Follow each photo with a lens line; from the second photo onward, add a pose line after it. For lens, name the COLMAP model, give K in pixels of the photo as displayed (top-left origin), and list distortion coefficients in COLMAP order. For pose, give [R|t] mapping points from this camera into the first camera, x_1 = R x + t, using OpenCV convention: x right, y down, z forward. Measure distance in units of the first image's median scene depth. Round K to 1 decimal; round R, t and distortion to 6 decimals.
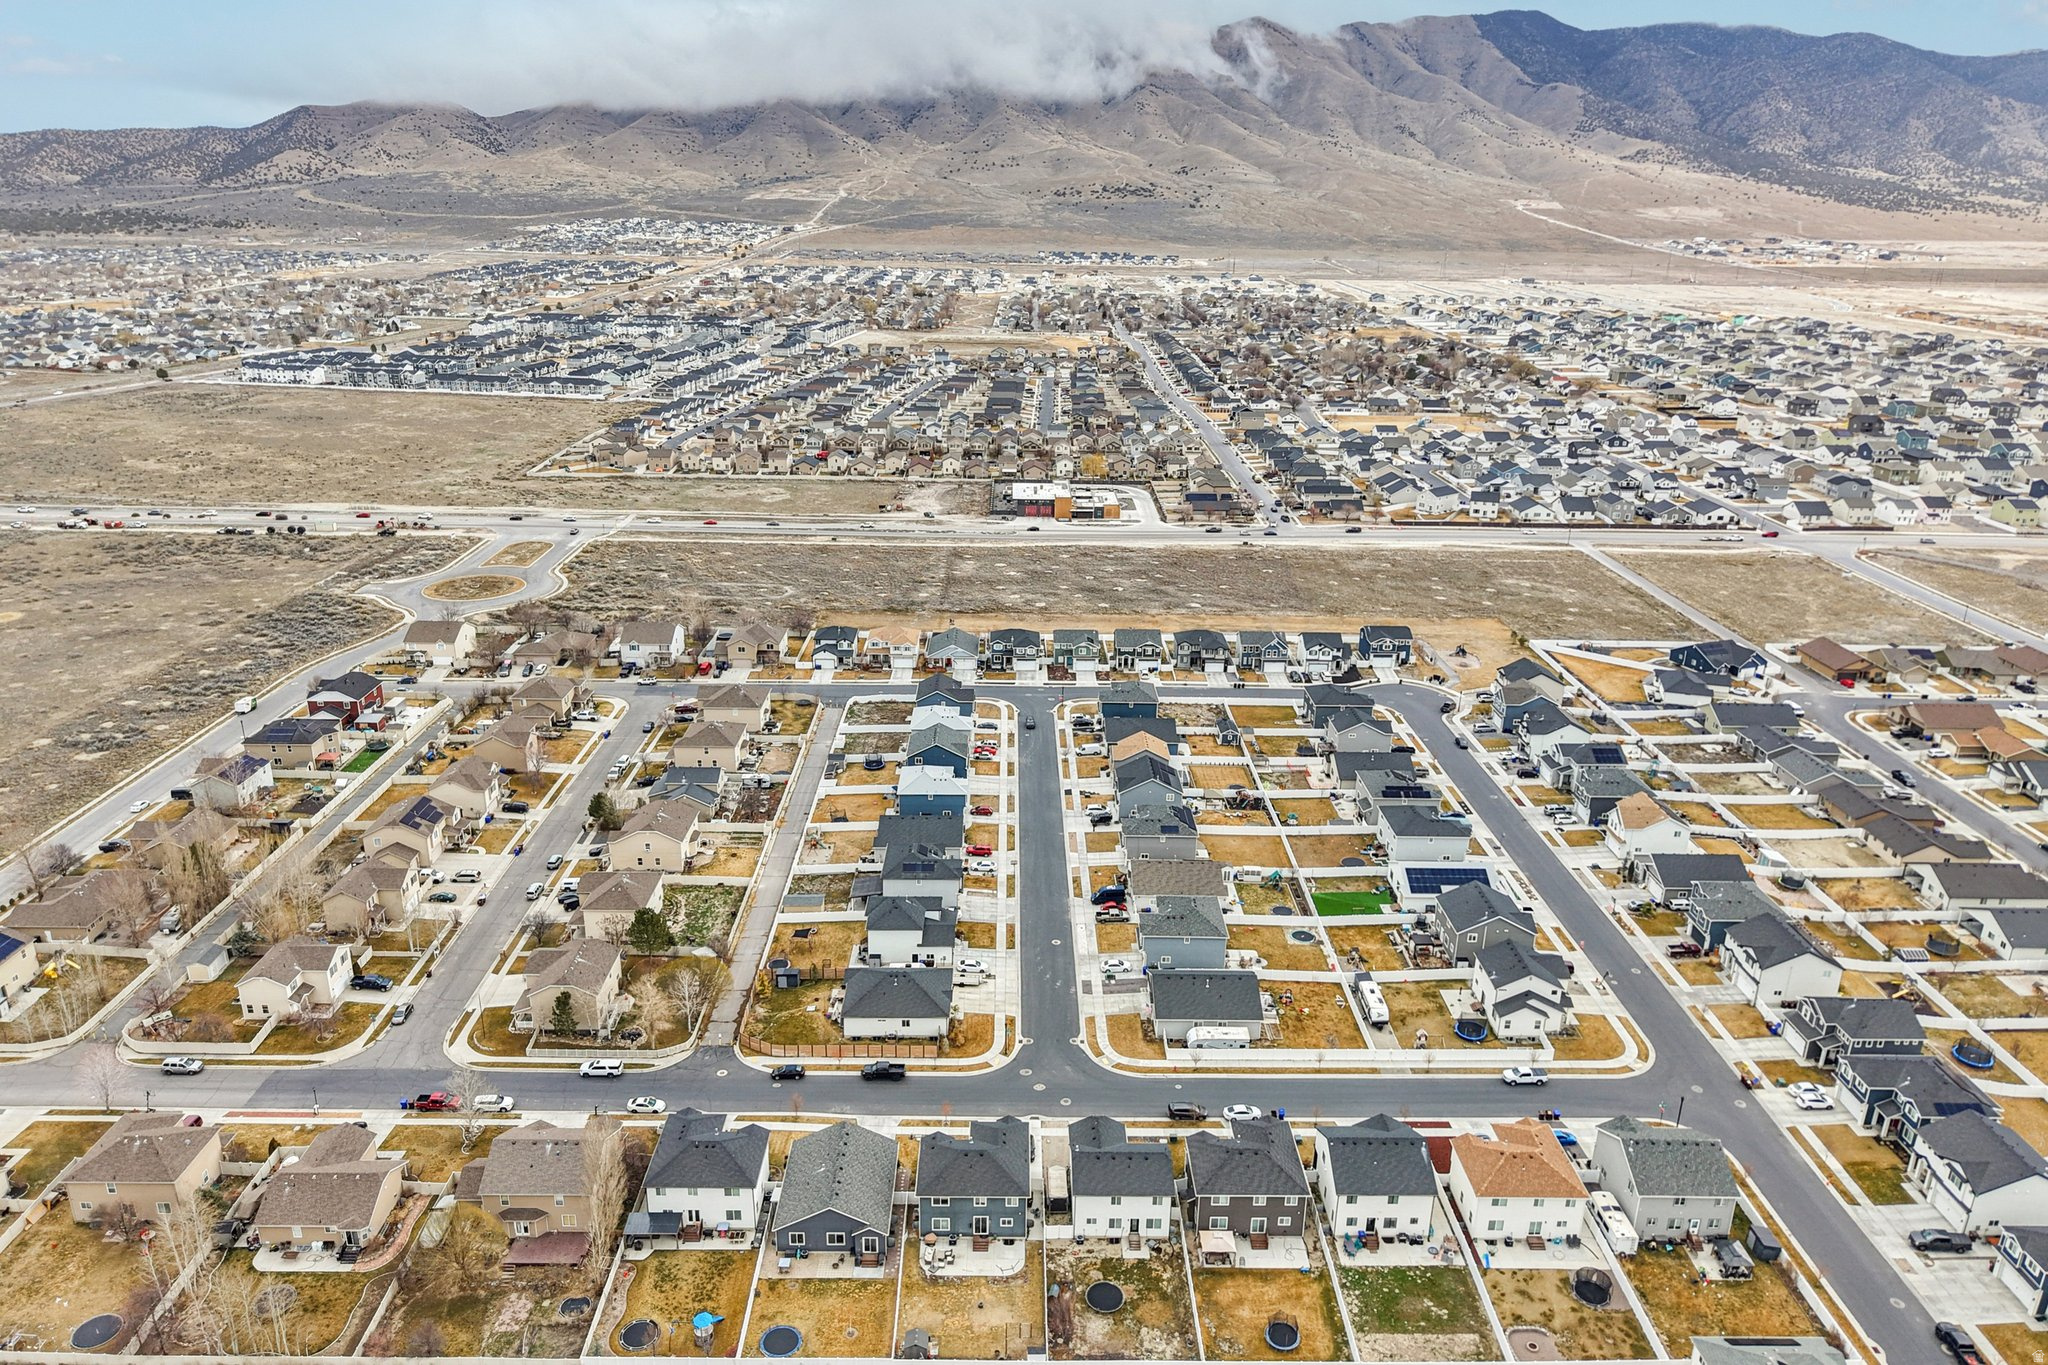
lens RADIAL K [[1382.6, 0, 1030.9], [0, 1382.6, 702.7], [0, 0, 1]] dist [0.026717, -0.032102]
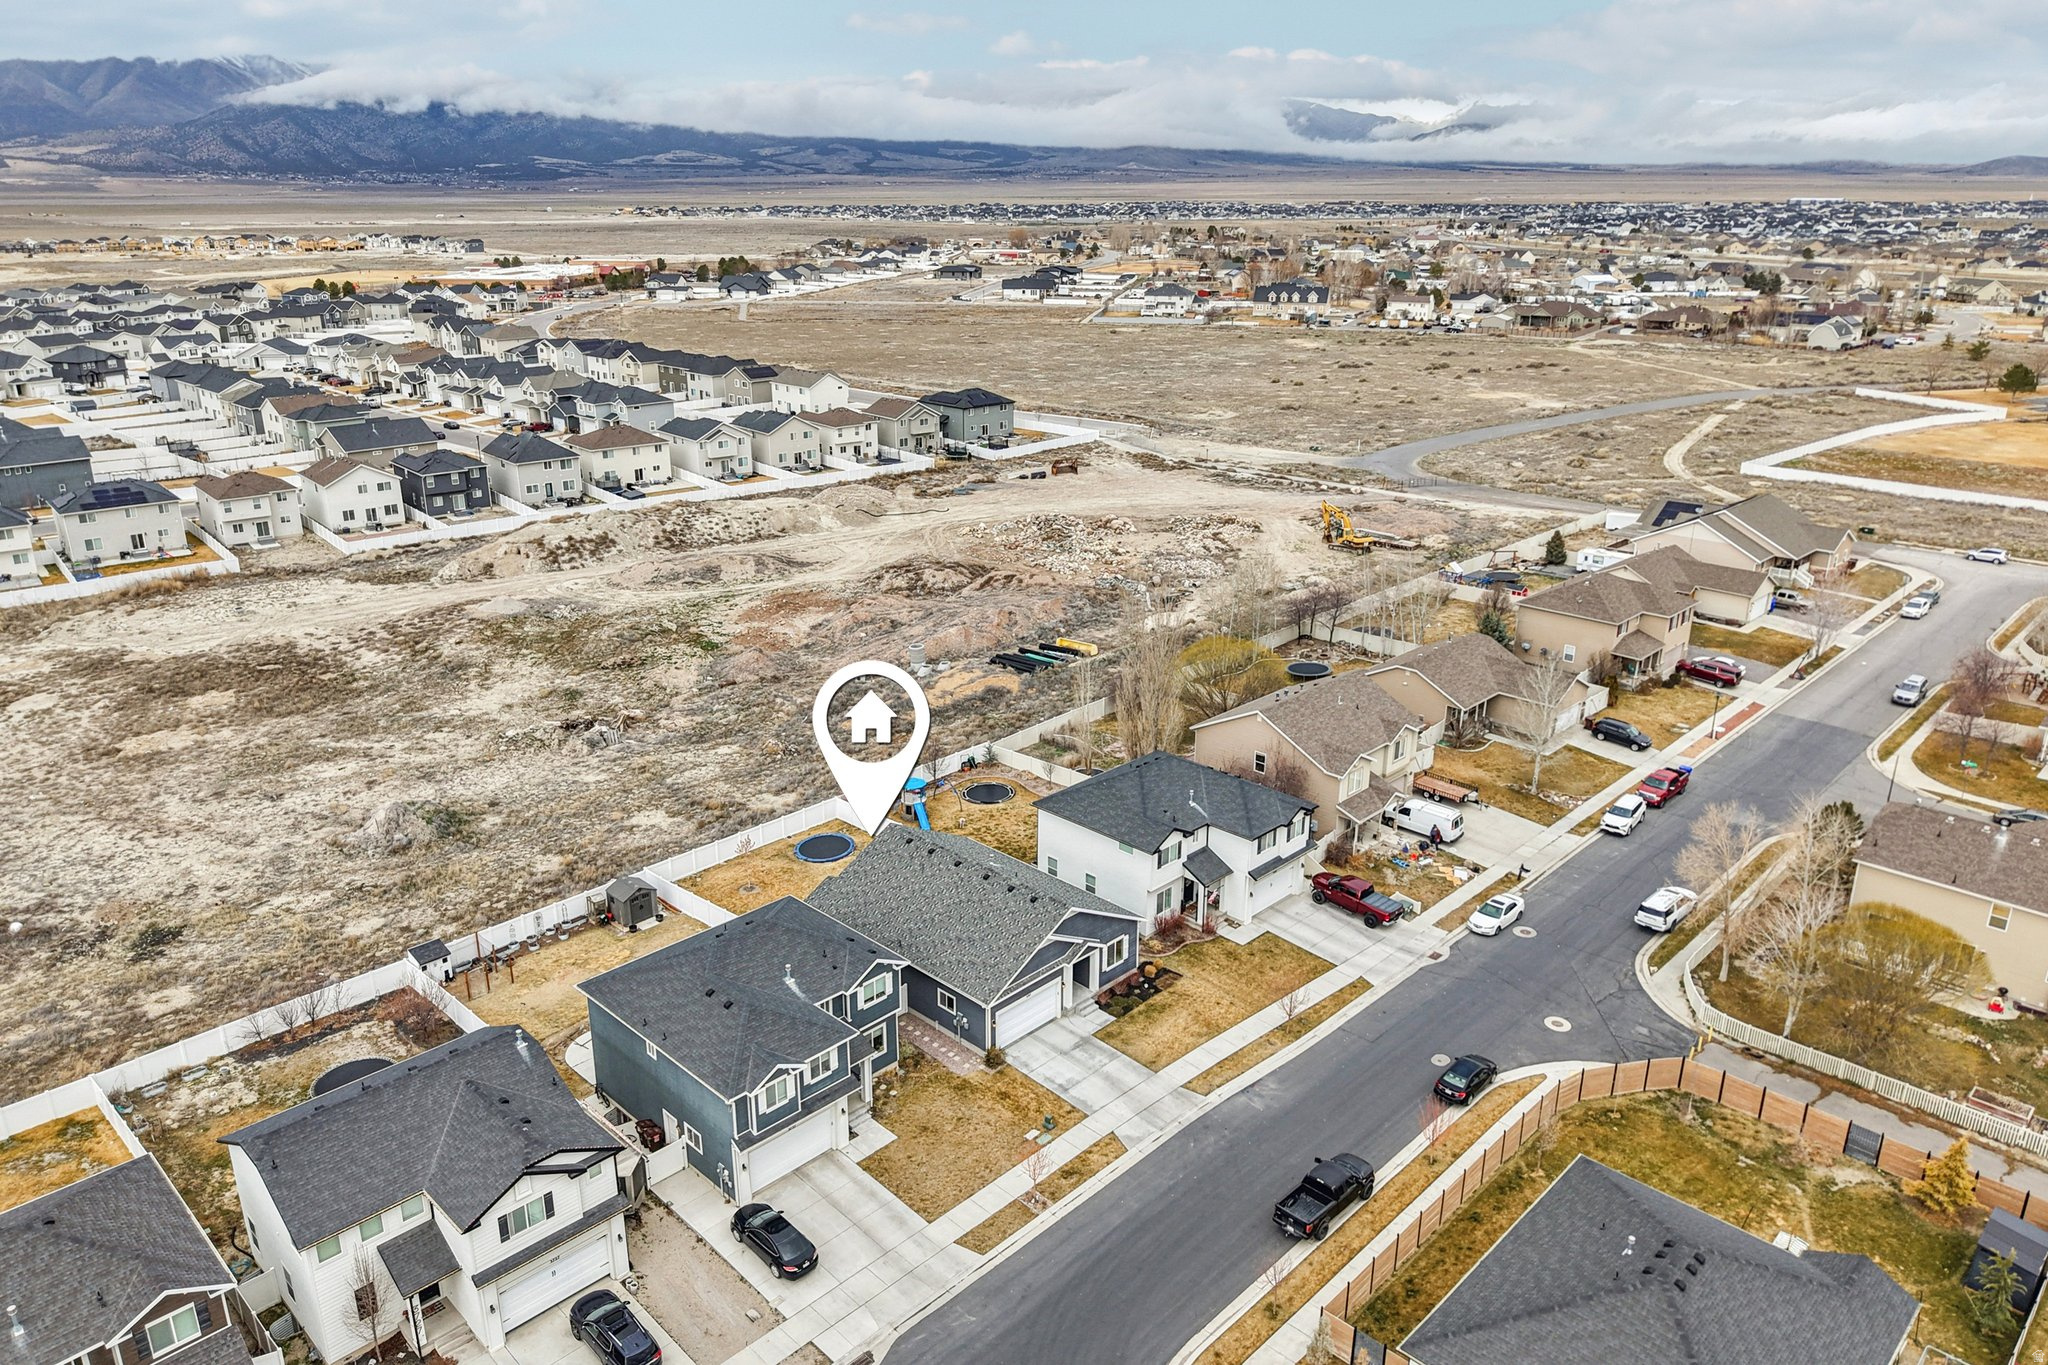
lens RADIAL K [[1382.6, 0, 1030.9], [0, 1382.6, 702.7], [0, 0, 1]] dist [0.026717, -0.032102]
pose [[-0.716388, 0.225055, -0.660407, 0.113831], [-0.255464, 0.796204, 0.548451, 0.004526], [0.649250, 0.561614, -0.512897, 0.859099]]
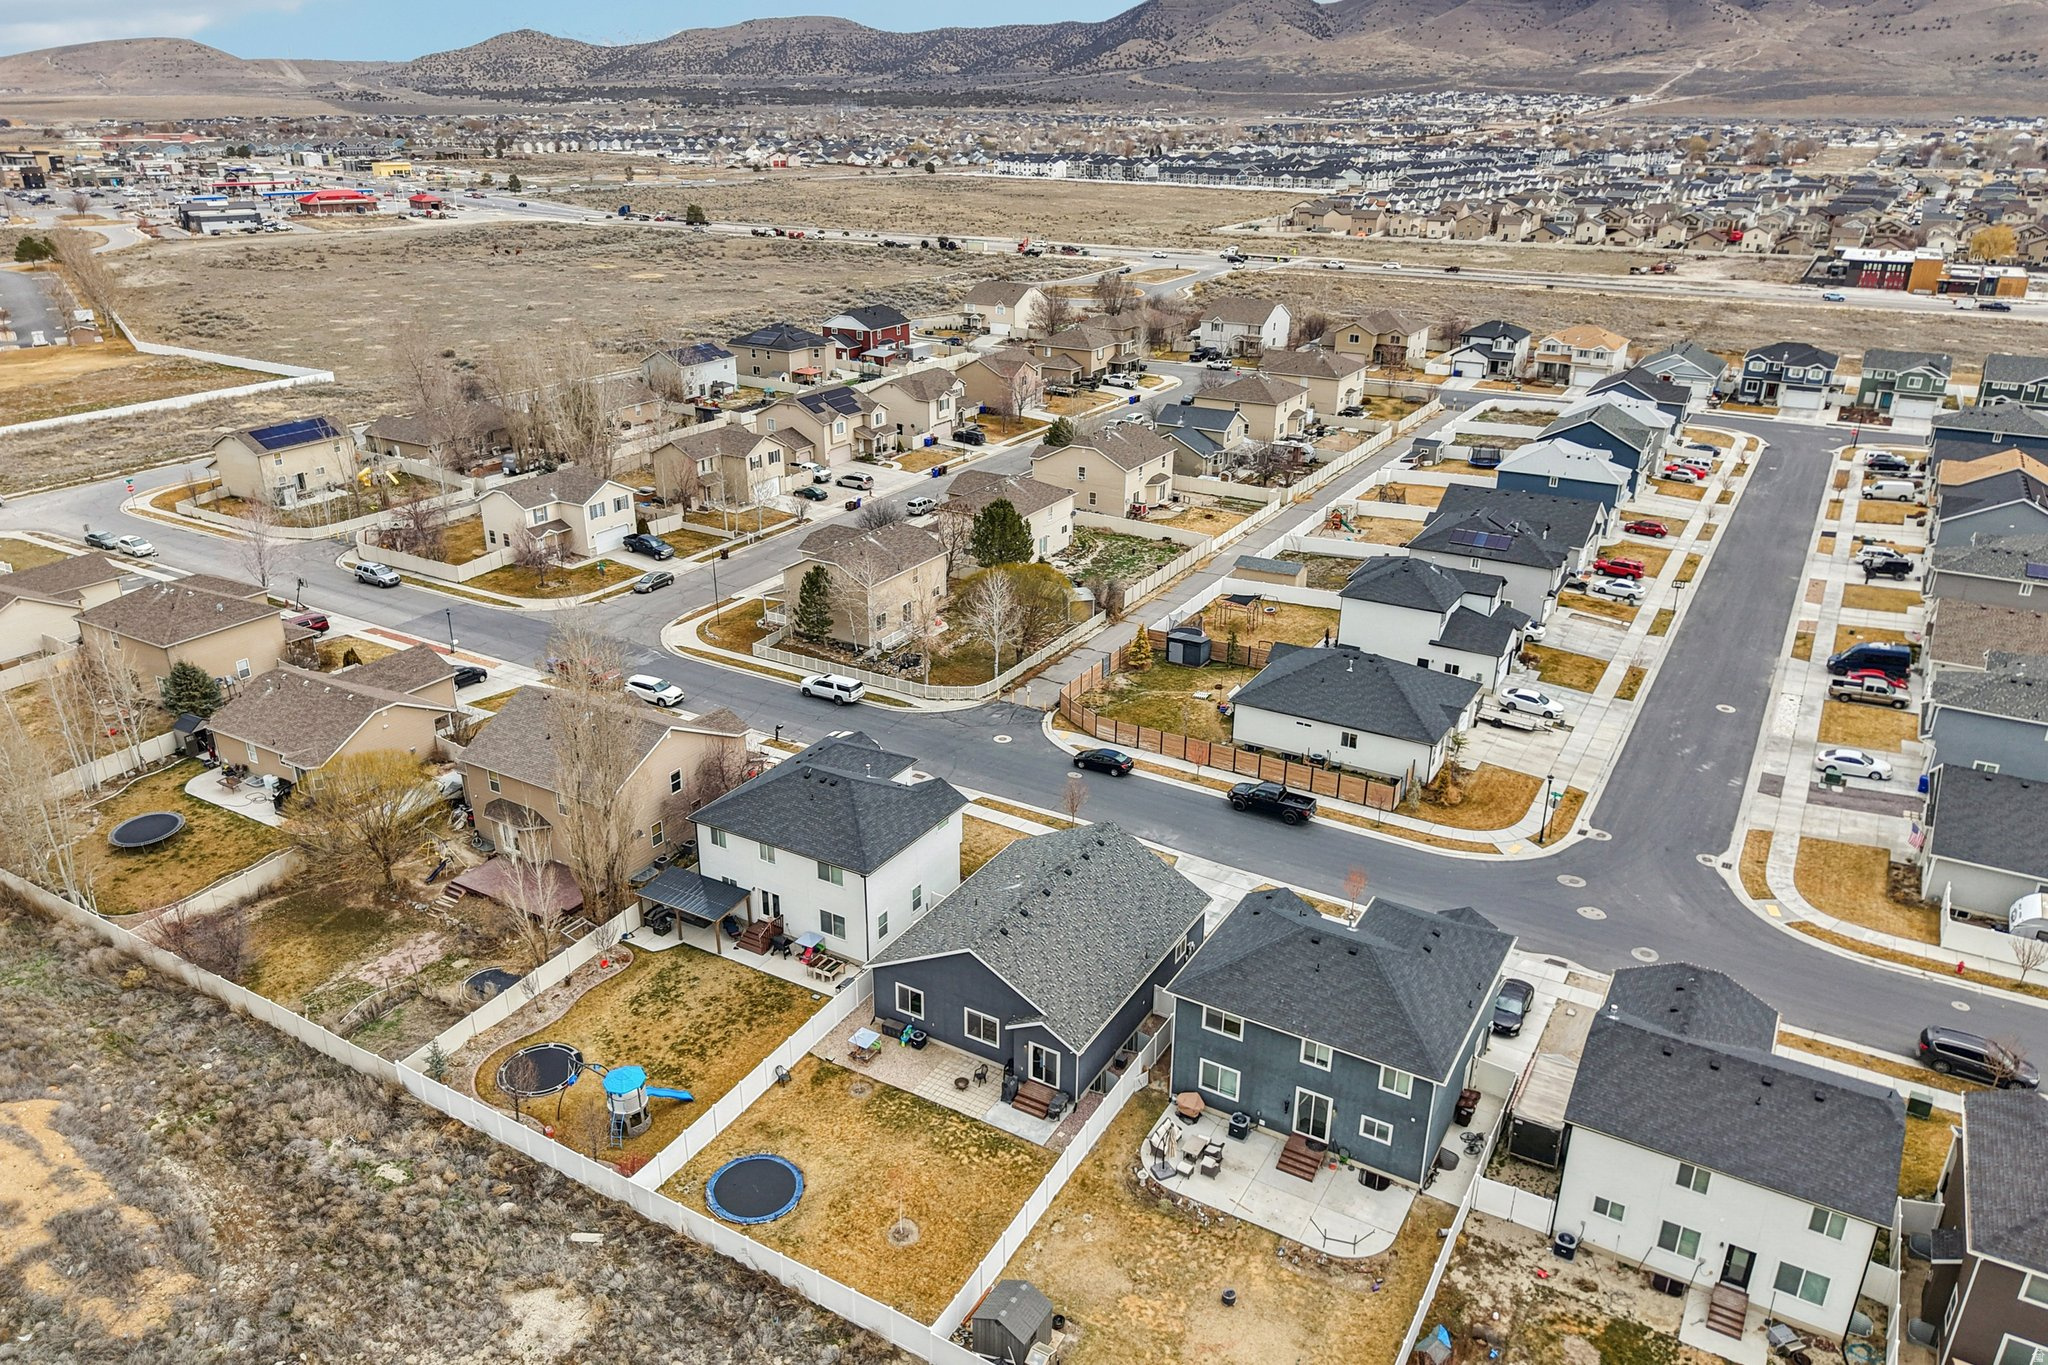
lens RADIAL K [[1407.2, 0, 1024.0], [0, 1407.2, 682.5], [0, 0, 1]] dist [0.055228, -0.056775]
pose [[0.855073, 0.185641, -0.484136, 0.046316], [-0.172351, 0.982380, 0.072289, 0.163982], [0.489025, 0.021629, 0.872001, 0.412149]]
